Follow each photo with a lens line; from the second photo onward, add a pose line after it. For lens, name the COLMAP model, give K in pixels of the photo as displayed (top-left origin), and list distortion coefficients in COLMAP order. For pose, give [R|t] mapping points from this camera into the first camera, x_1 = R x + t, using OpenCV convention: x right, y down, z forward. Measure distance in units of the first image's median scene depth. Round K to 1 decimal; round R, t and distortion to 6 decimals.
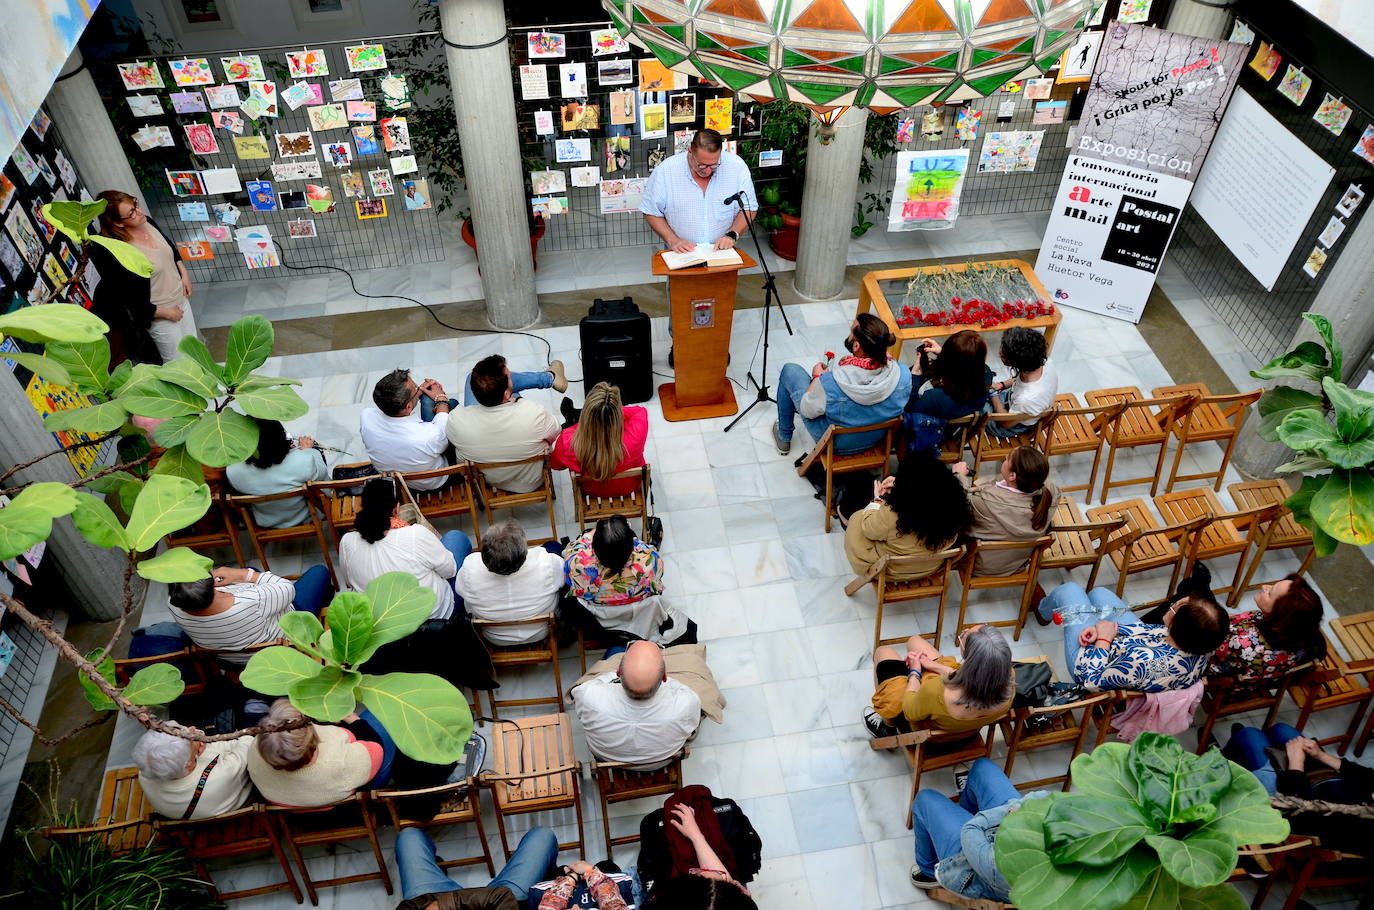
lens RADIAL K [[1017.6, 0, 671.6], [0, 1017.6, 461.0], [0, 0, 1]] dist [-0.157228, 0.138729]
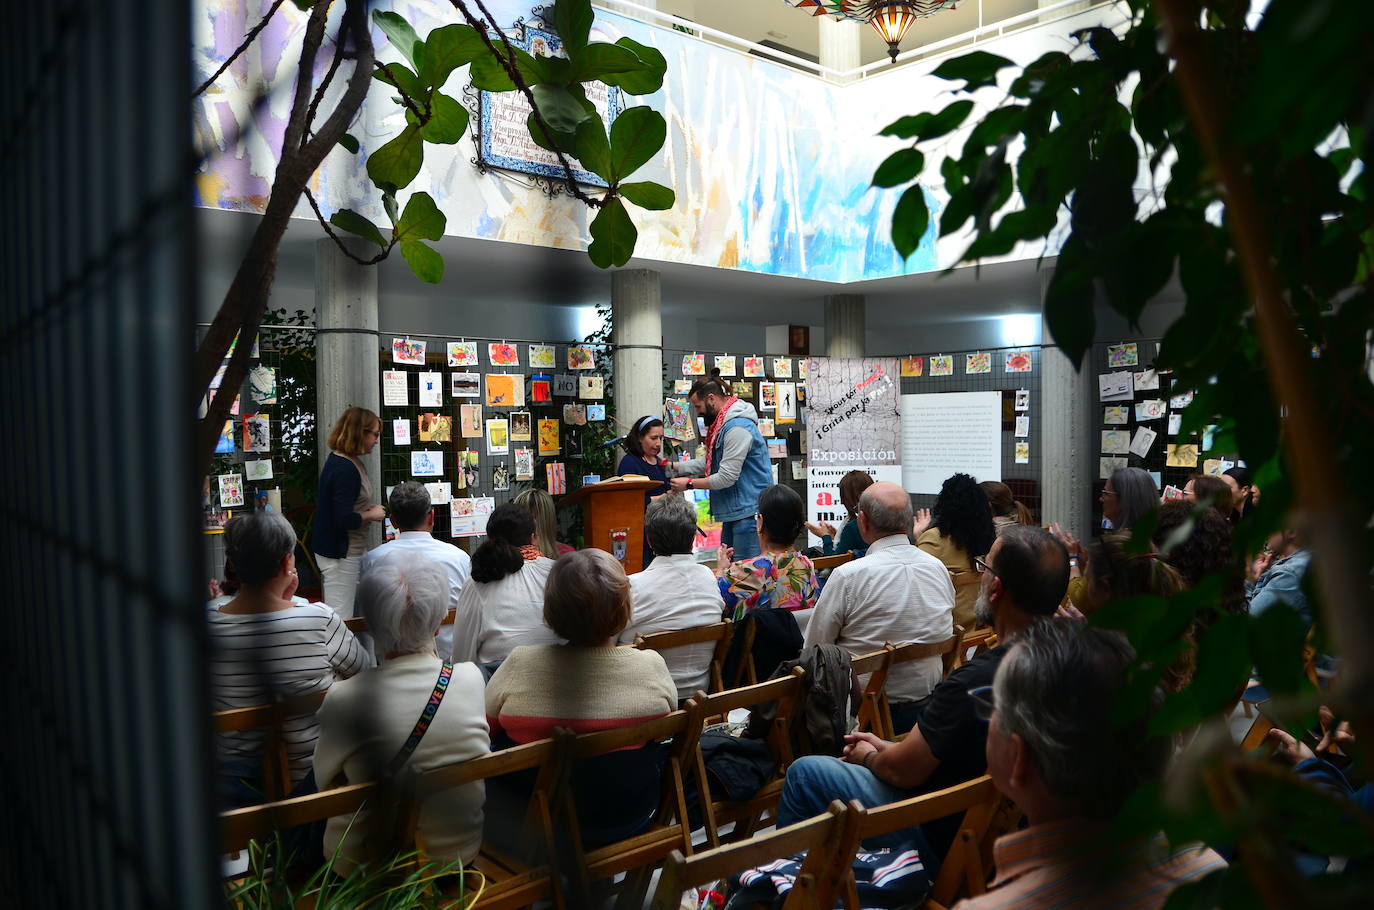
lens RADIAL K [[1017.6, 0, 671.6], [0, 1017.6, 461.0], [0, 0, 1]] dist [-0.157228, 0.138729]
pose [[0.847948, -0.024482, 0.529514, -0.438047], [0.392301, 0.700787, -0.595817, 0.396570], [-0.356490, 0.712951, 0.603835, 0.311588]]
